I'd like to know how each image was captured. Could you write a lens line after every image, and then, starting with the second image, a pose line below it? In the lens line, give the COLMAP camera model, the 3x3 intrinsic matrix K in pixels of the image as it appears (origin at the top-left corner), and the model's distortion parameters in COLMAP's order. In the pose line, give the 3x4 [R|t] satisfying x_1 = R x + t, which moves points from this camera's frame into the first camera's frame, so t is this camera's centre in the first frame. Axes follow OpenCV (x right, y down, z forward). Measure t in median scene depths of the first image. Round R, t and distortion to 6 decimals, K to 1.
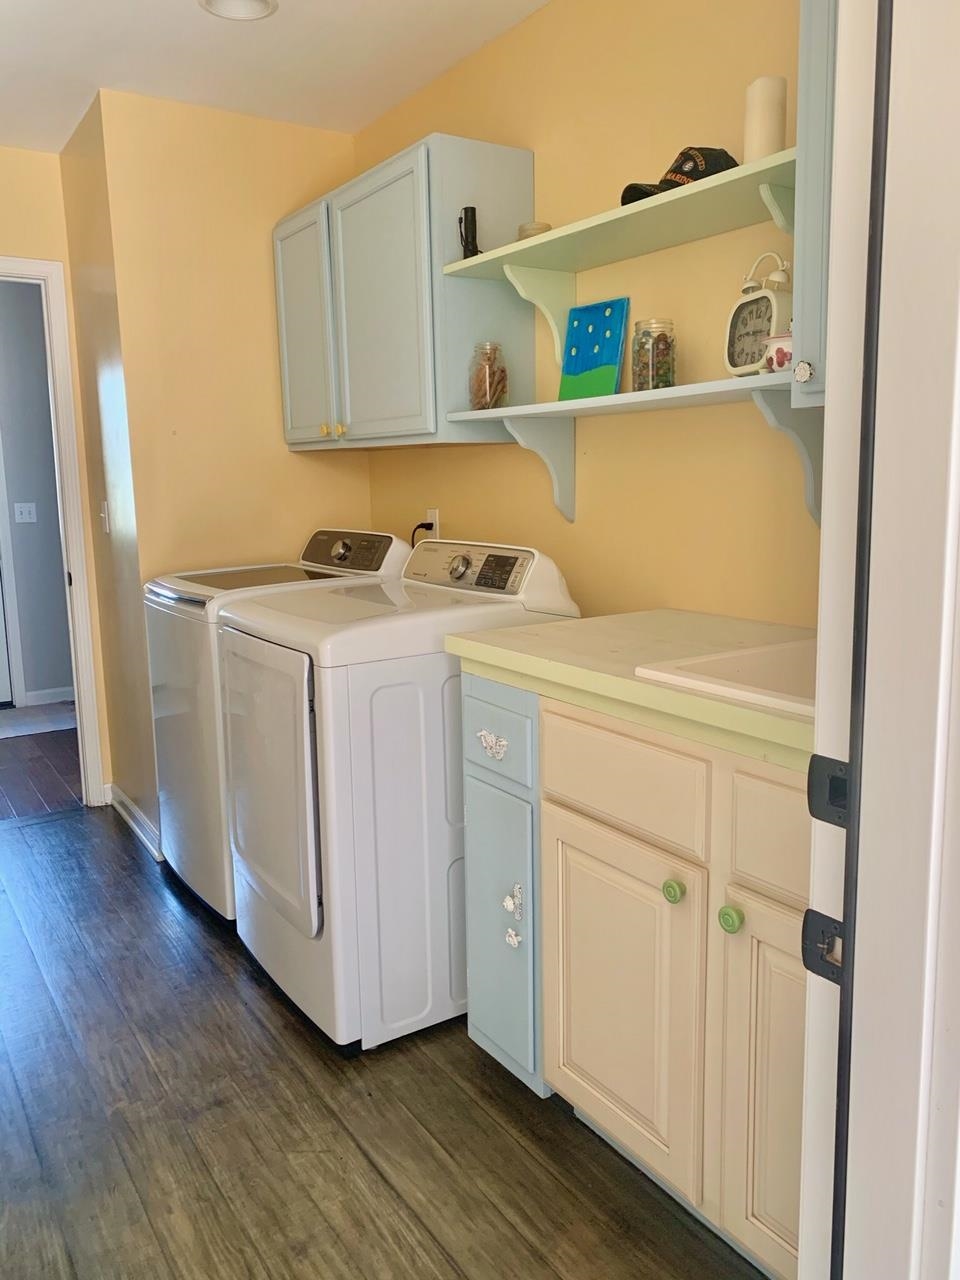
lens RADIAL K [[993.4, 0, 478.0], [0, 993.4, 638.9], [0, 0, 1]] dist [0.029846, -0.021774]
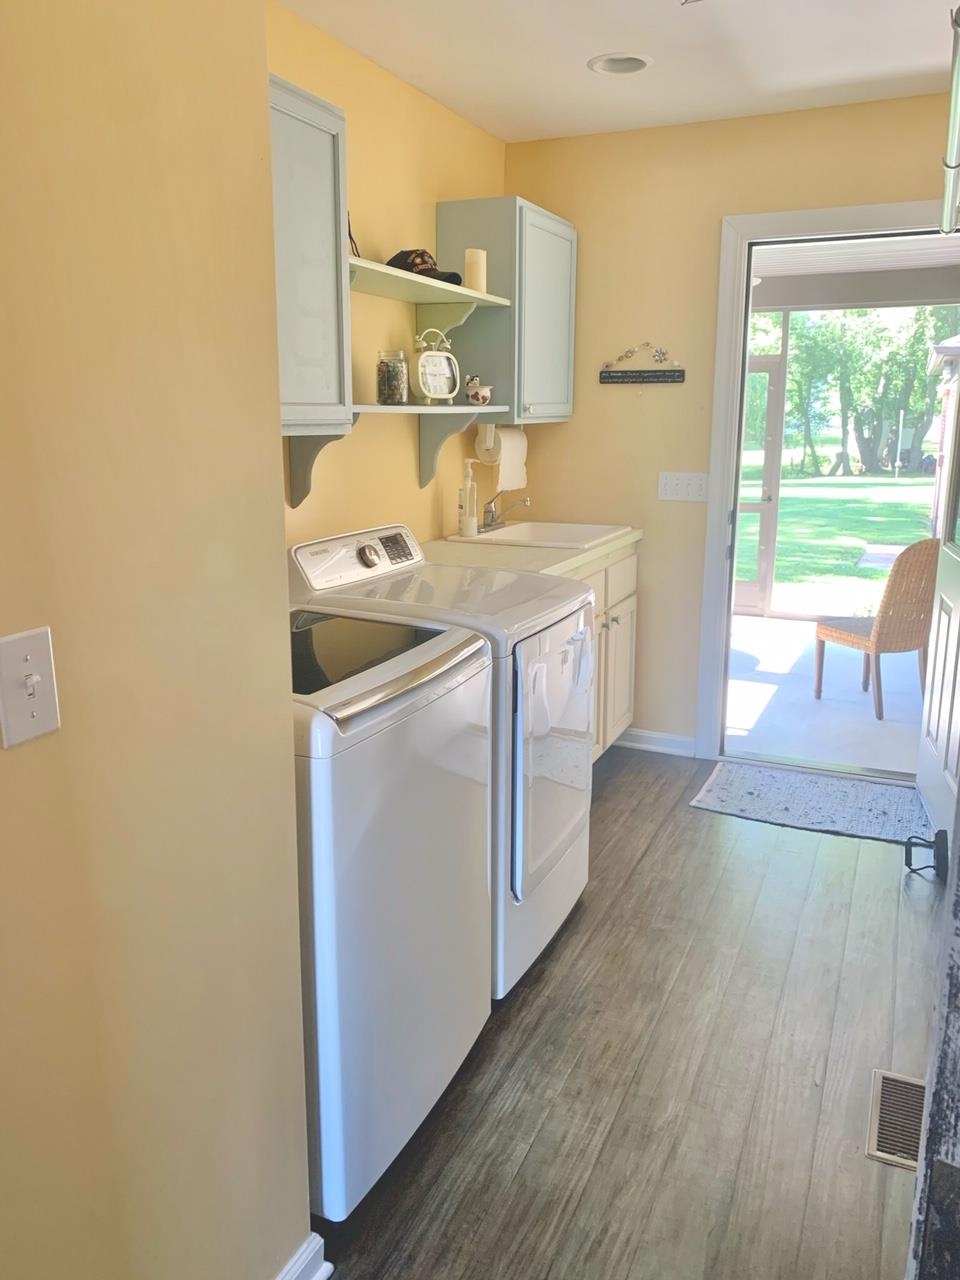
lens RADIAL K [[993.4, 0, 477.6], [0, 993.4, 637.4], [0, 0, 1]] dist [0.029846, -0.021774]
pose [[-0.550612, -0.167881, 0.817705, -1.213779], [0.149027, 0.944063, 0.294172, -0.360585], [-0.821351, 0.283835, -0.494794, 1.855008]]
